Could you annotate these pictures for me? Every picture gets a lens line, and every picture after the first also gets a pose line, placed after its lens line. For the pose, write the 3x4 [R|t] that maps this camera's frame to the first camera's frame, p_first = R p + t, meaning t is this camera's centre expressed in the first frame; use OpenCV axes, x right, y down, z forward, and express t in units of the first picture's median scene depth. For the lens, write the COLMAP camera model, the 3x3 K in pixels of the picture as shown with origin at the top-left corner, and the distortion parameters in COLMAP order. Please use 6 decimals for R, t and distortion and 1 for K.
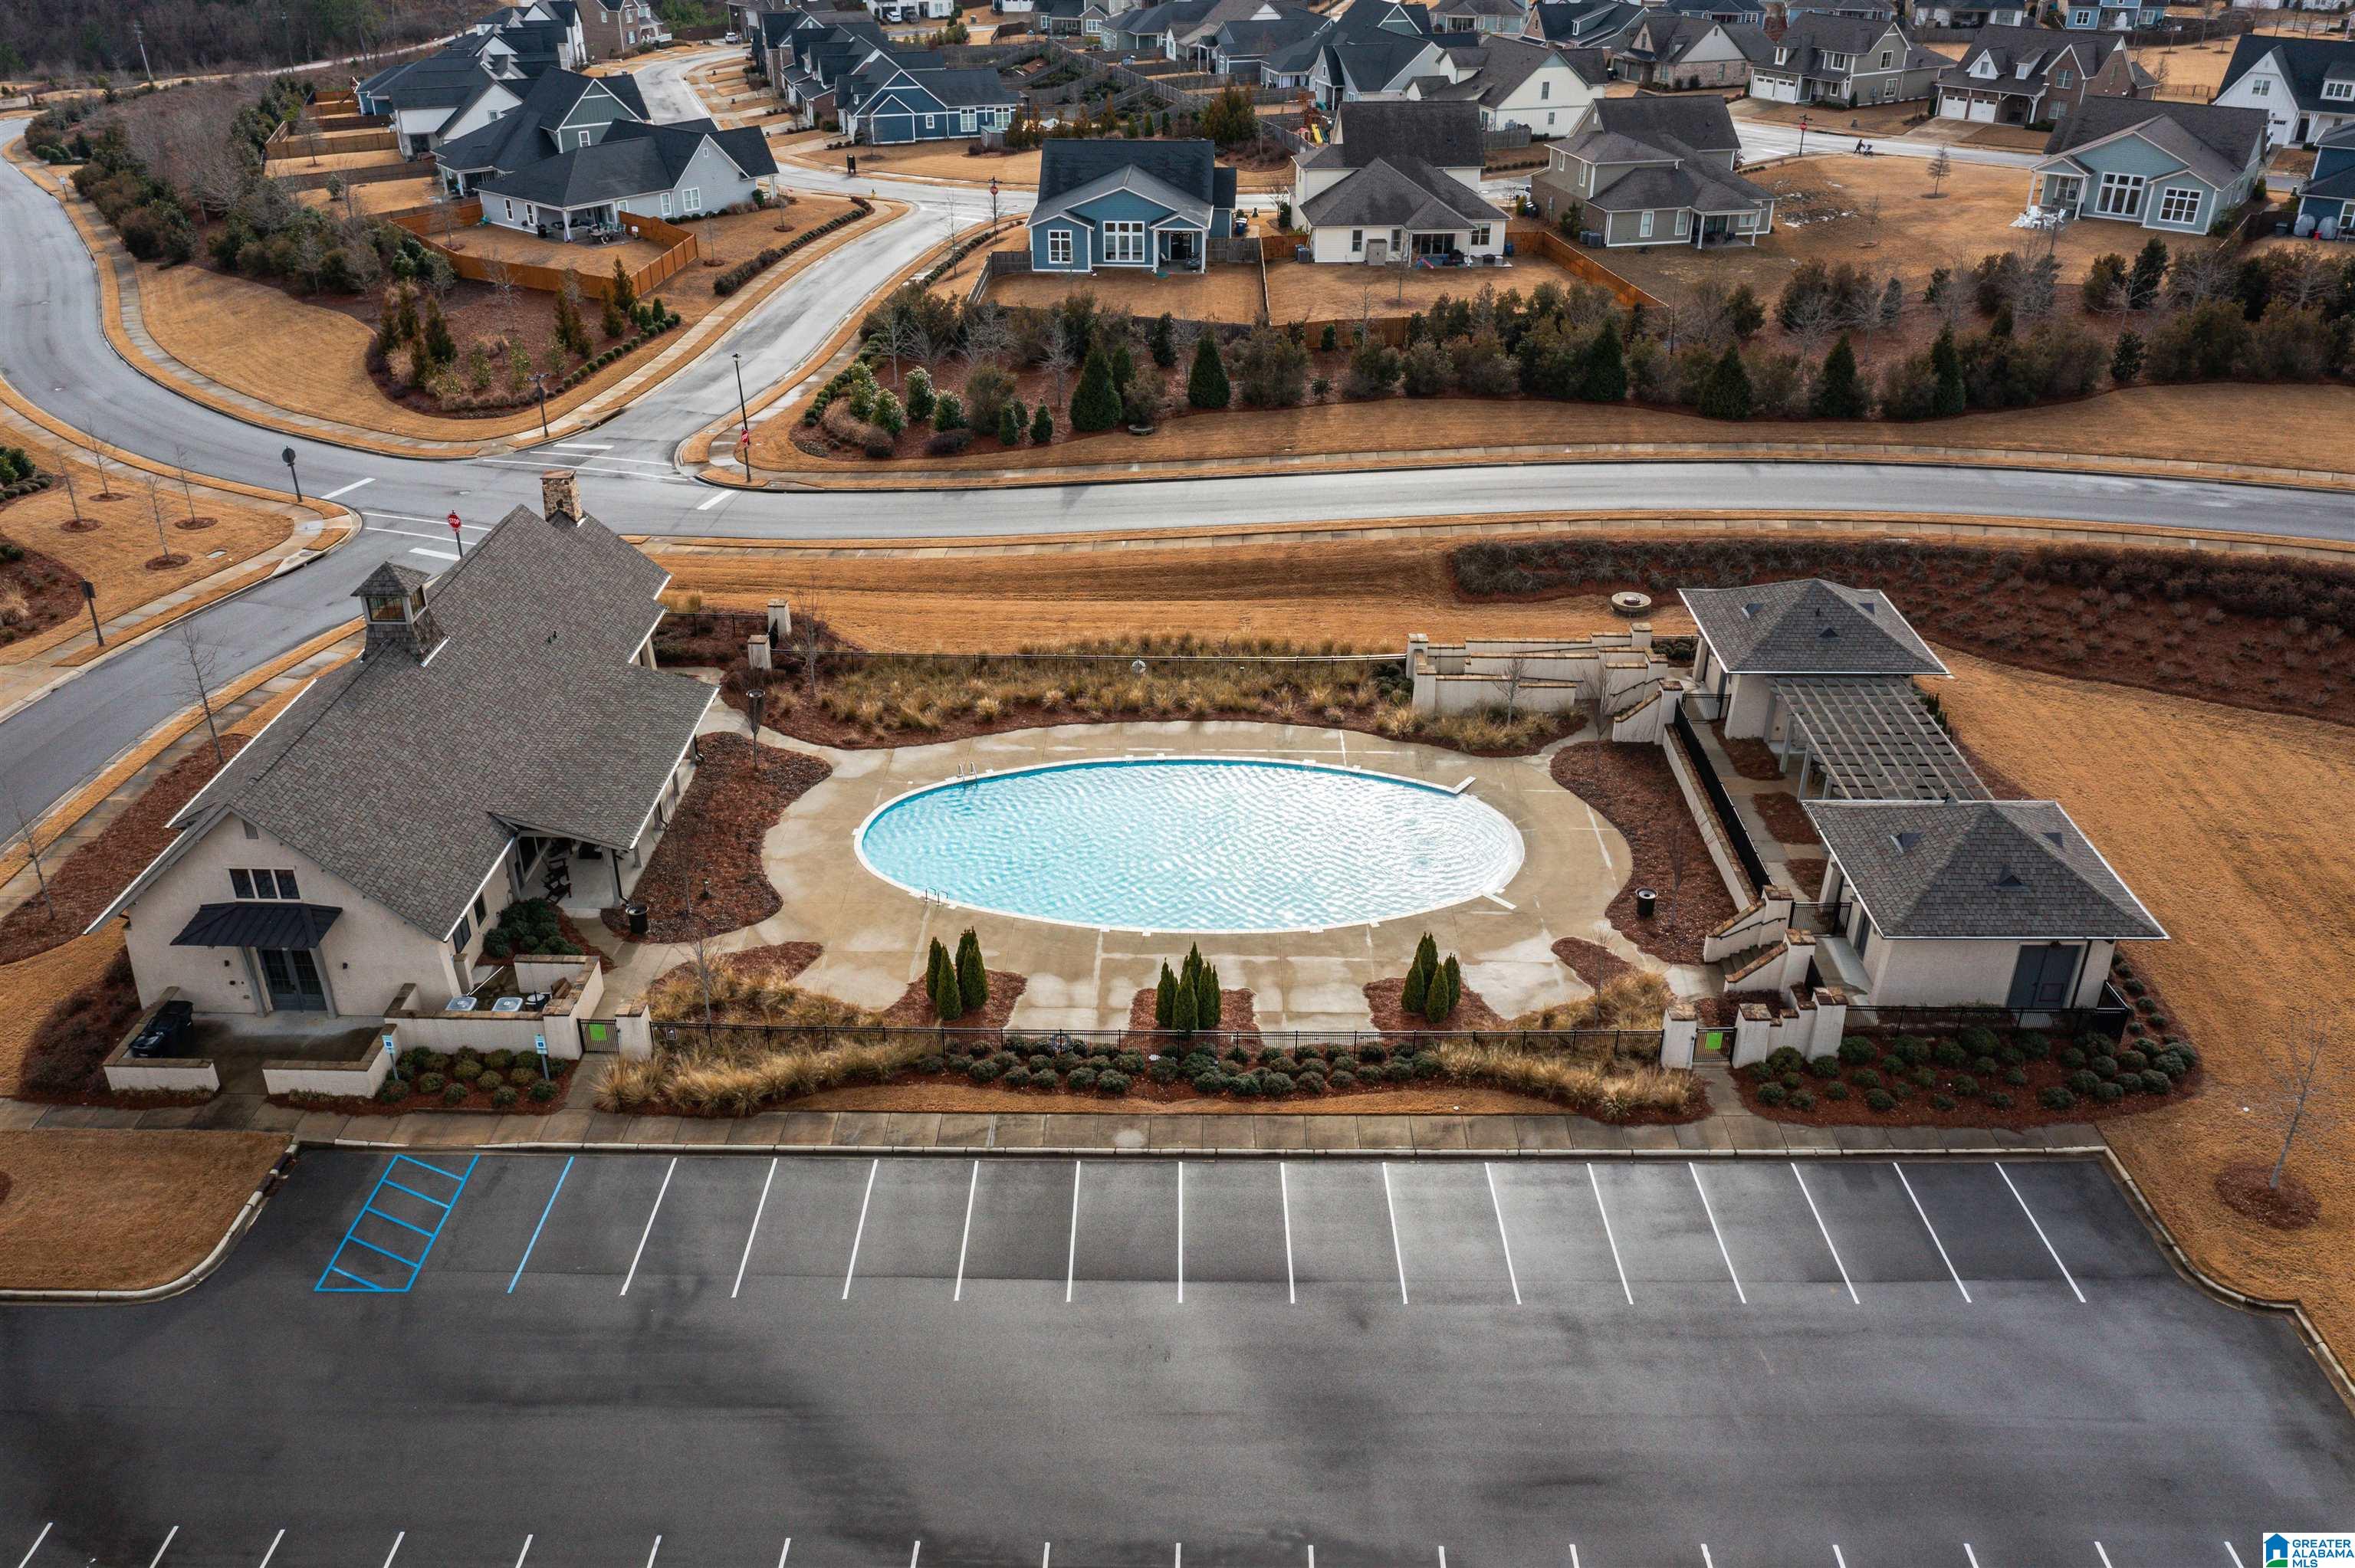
lens RADIAL K [[1806.6, 0, 1173.9], [0, 1806.6, 795.8], [0, 0, 1]] dist [-0.000220, -0.010637]
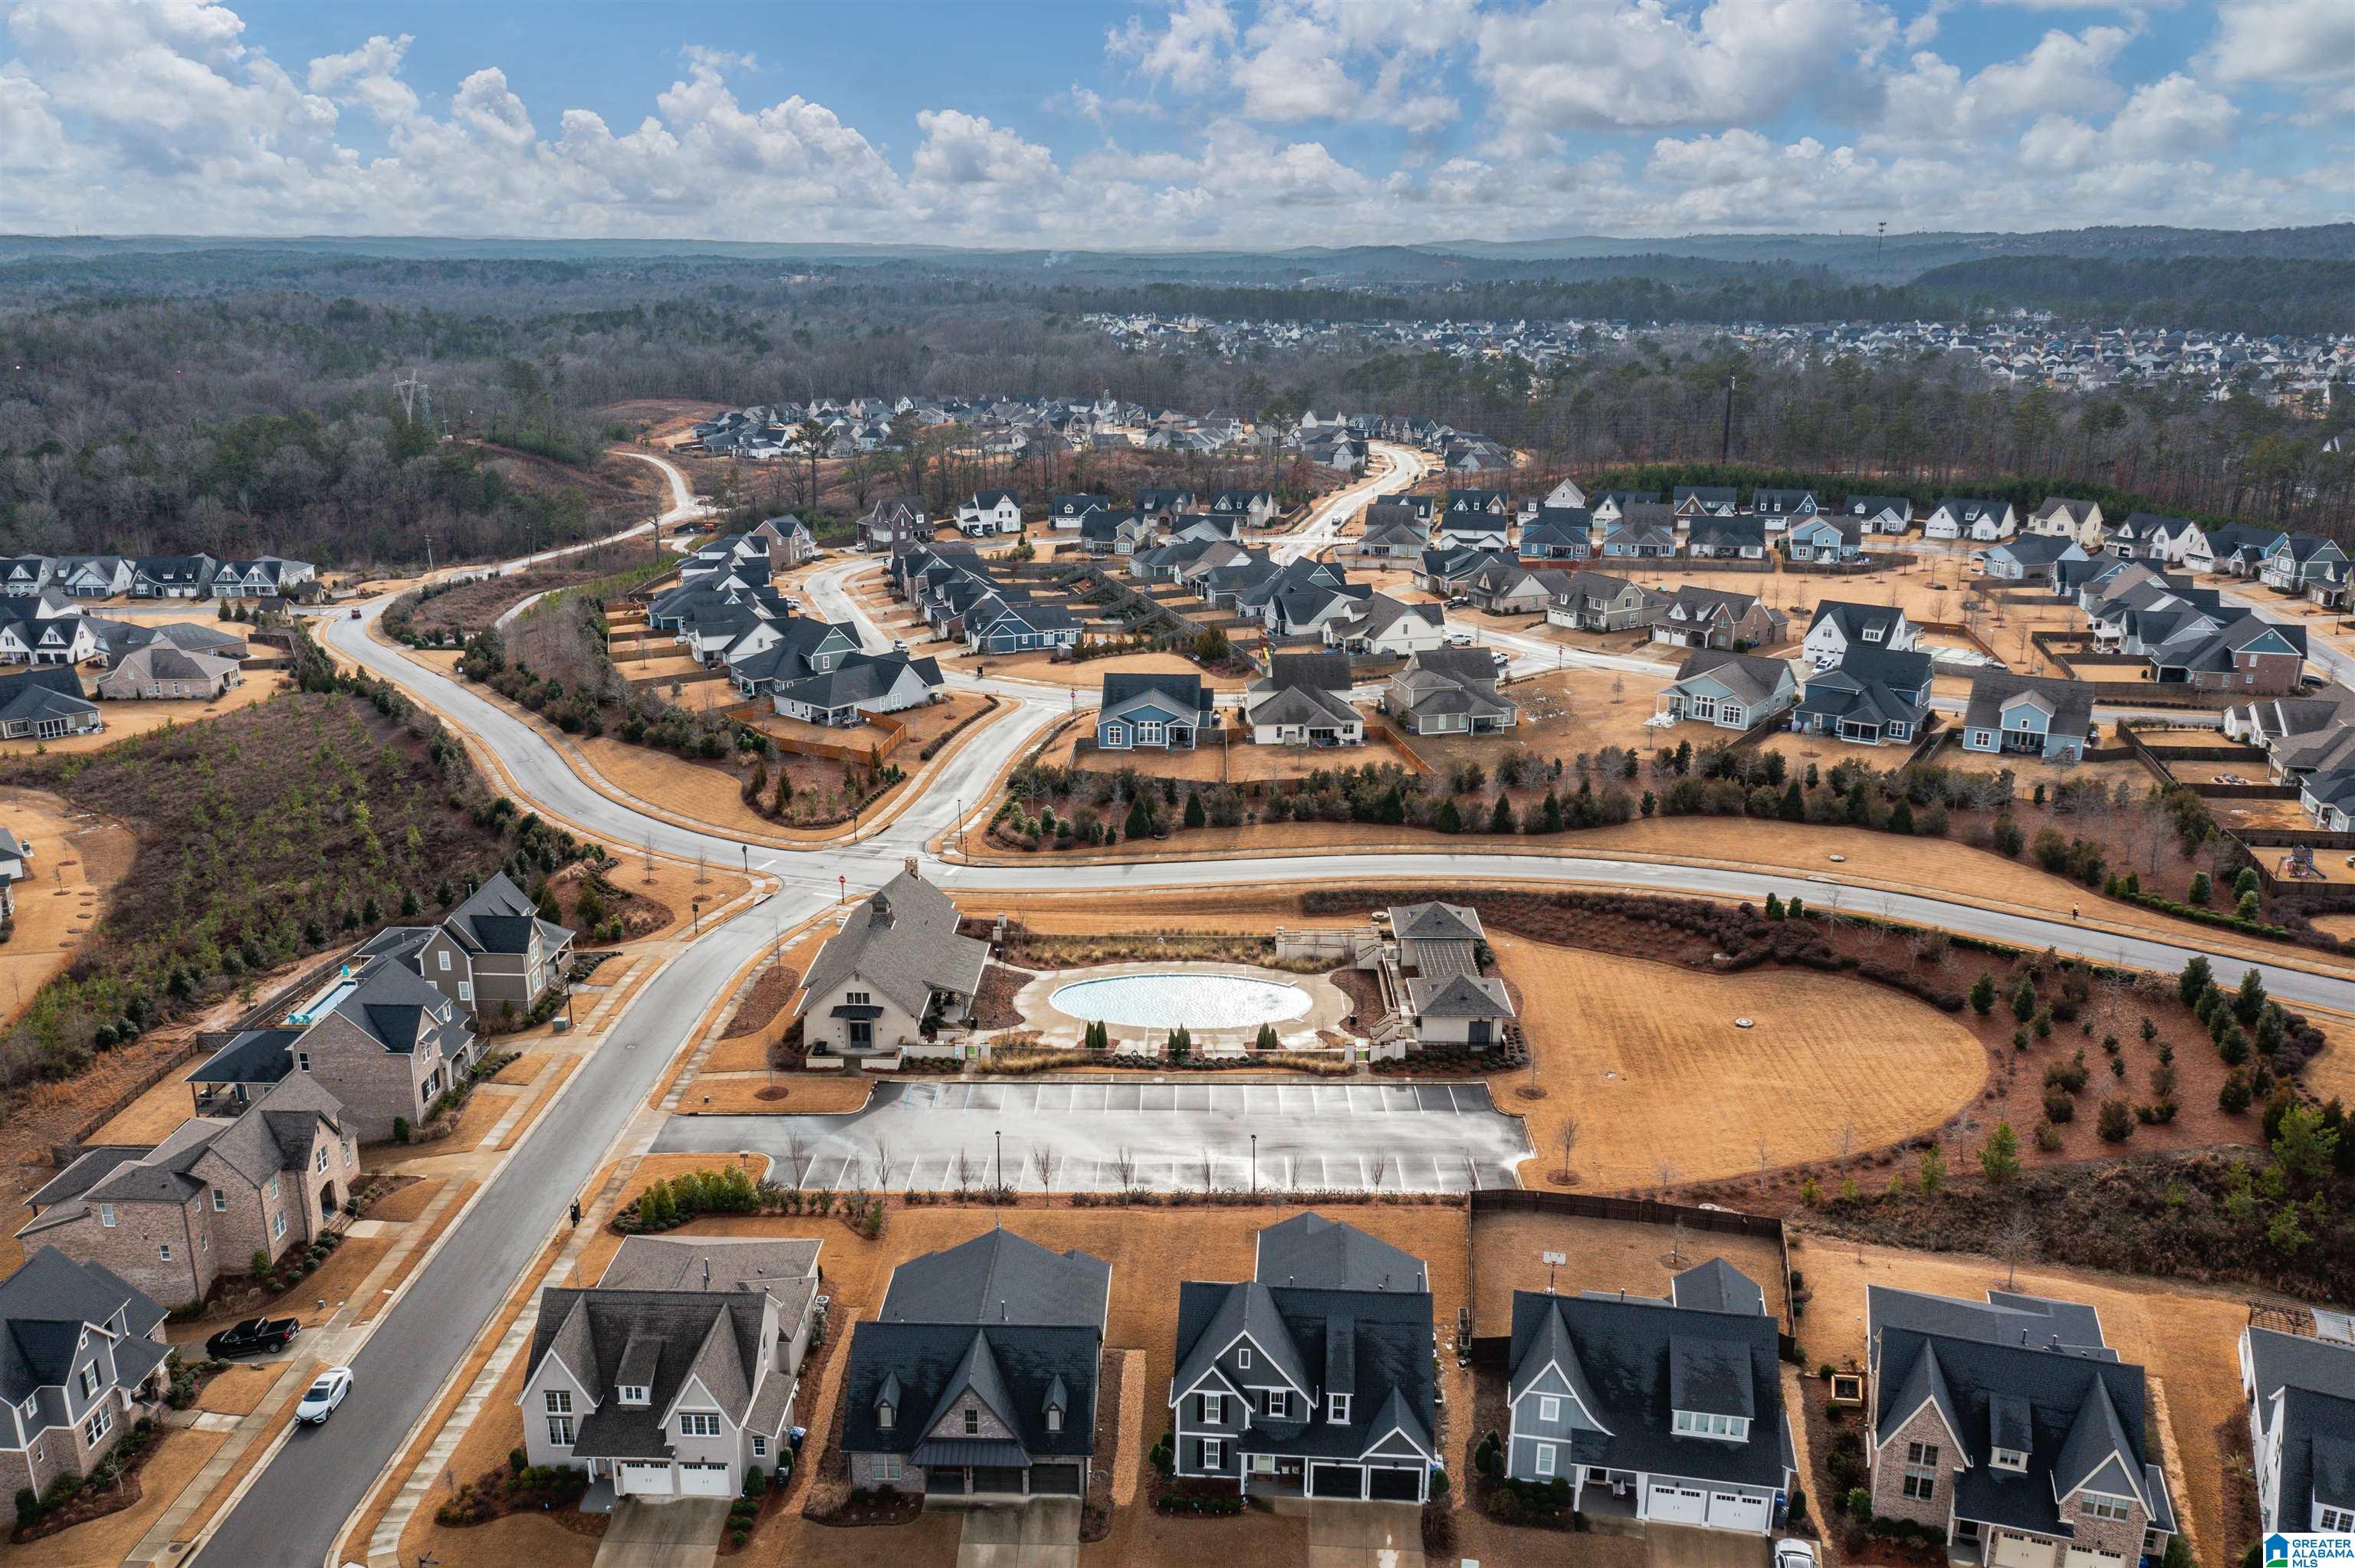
lens RADIAL K [[1806.6, 0, 1175.5], [0, 1806.6, 789.3], [0, 0, 1]] dist [-0.000220, -0.010637]
pose [[0.999989, 0.002649, -0.003904, 0.006440], [-0.003422, 0.976960, -0.213395, 0.176201], [0.003249, 0.213406, 0.976958, -0.985966]]
